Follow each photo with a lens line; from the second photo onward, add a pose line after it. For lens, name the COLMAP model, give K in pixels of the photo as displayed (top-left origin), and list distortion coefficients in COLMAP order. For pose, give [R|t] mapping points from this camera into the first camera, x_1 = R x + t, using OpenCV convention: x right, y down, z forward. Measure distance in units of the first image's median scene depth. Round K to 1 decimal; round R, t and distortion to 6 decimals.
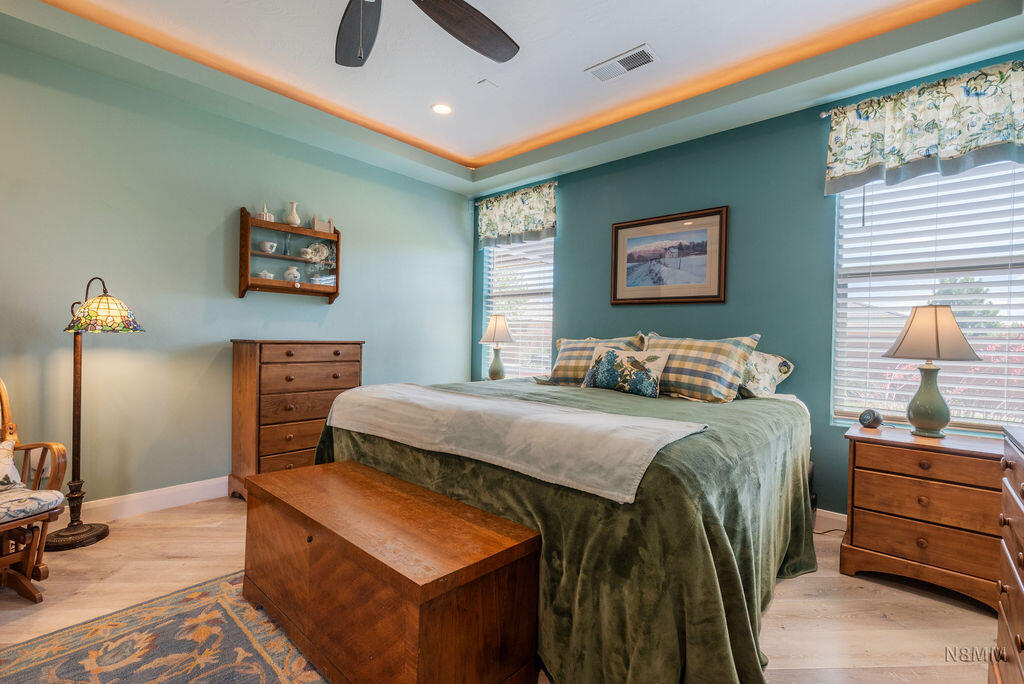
lens RADIAL K [[455.0, 0, 511.5], [0, 455.0, 342.3], [0, 0, 1]] dist [-0.003479, -0.000022]
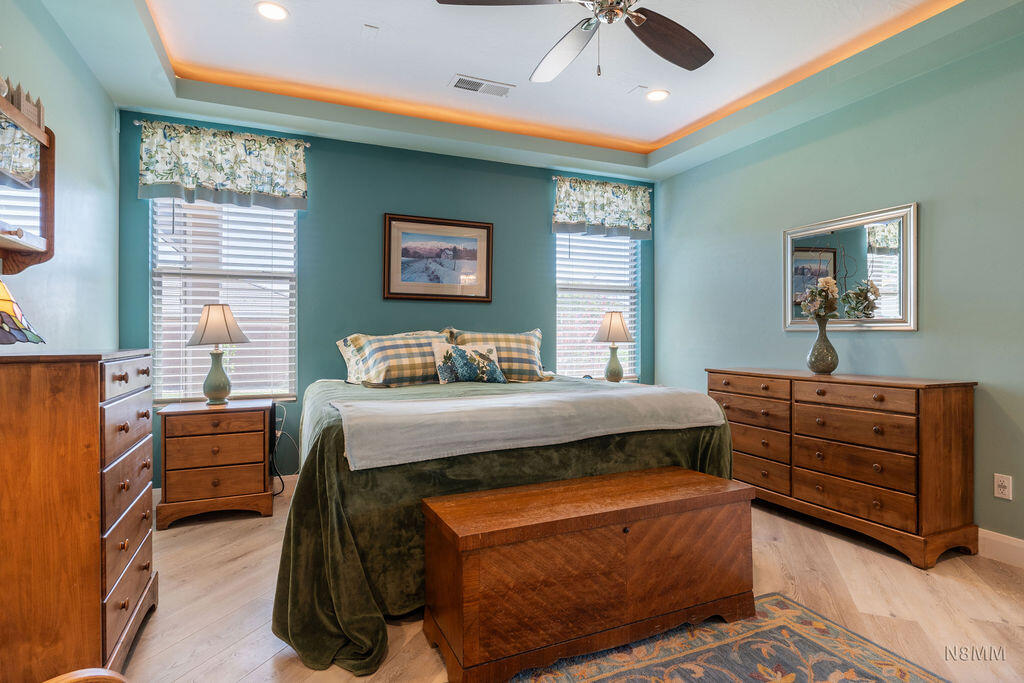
lens RADIAL K [[541.4, 0, 512.3], [0, 541.4, 335.9], [0, 0, 1]] dist [-0.004252, -0.000042]
pose [[0.411604, -0.023059, 0.911071, -0.808559], [0.022372, 0.999634, 0.015194, -0.019222], [-0.911088, 0.014128, 0.411969, 0.346864]]
